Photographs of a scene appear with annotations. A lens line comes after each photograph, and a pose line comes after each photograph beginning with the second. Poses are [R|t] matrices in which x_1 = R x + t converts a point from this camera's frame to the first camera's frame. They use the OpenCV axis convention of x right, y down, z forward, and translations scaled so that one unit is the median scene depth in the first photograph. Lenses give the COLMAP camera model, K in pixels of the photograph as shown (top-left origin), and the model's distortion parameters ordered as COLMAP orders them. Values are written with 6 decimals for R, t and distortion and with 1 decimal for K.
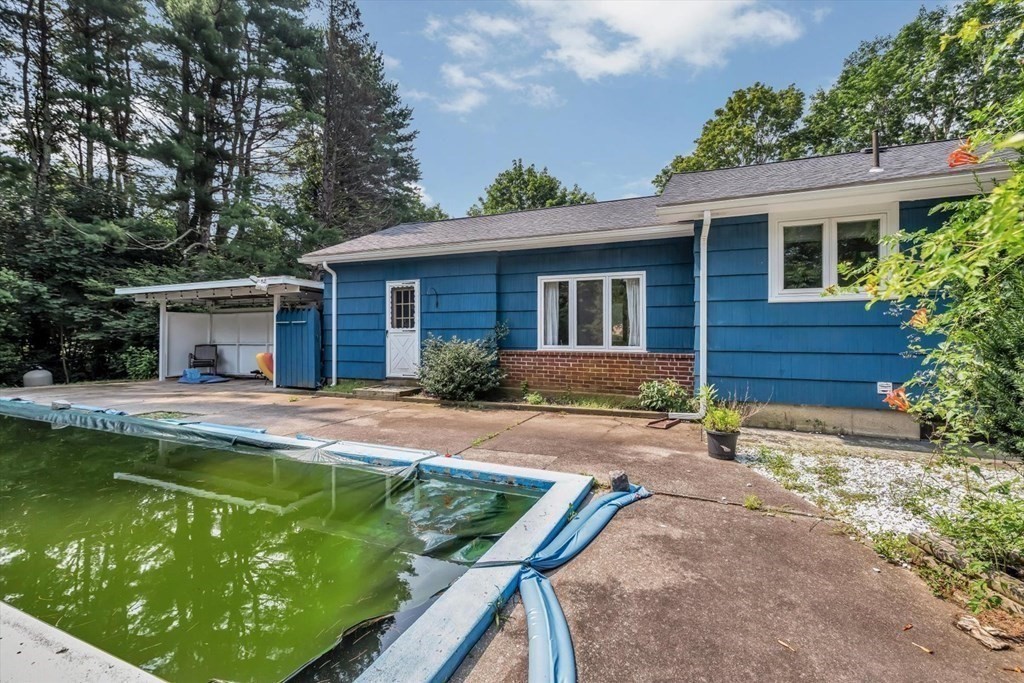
lens RADIAL K [[443.1, 0, 510.3], [0, 443.1, 347.1], [0, 0, 1]] dist [0.003180, 0.000782]
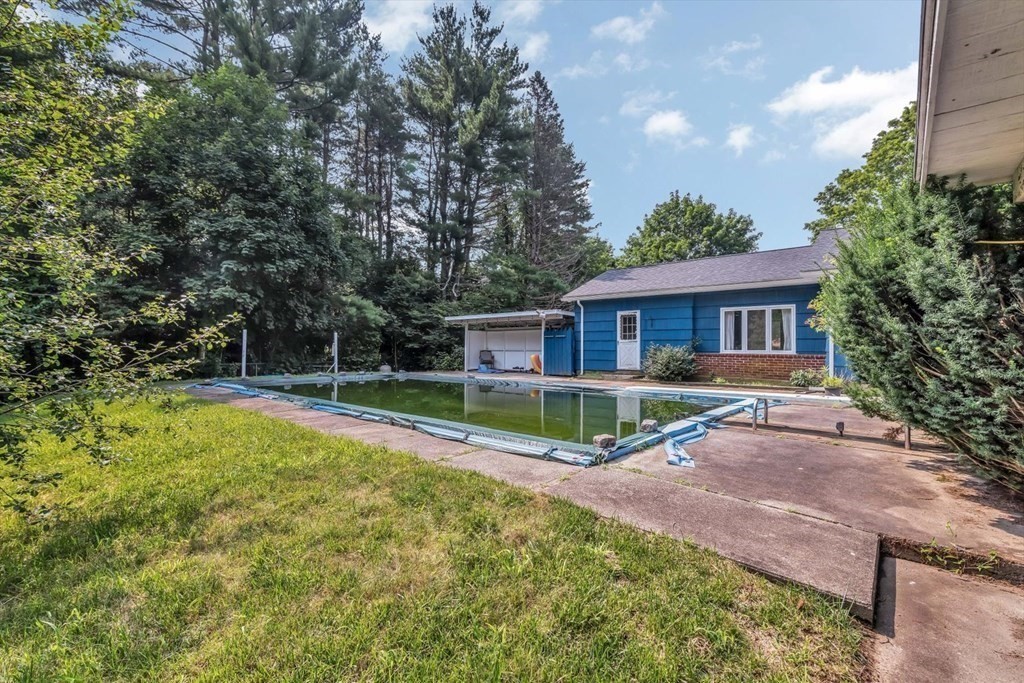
lens RADIAL K [[443.1, 0, 510.3], [0, 443.1, 347.1], [0, 0, 1]] dist [0.003180, 0.000782]
pose [[0.954402, 0.006145, -0.298462, -0.166529], [-0.016211, 0.999380, -0.031263, 0.042972], [0.298085, 0.034676, 0.953909, -0.695447]]
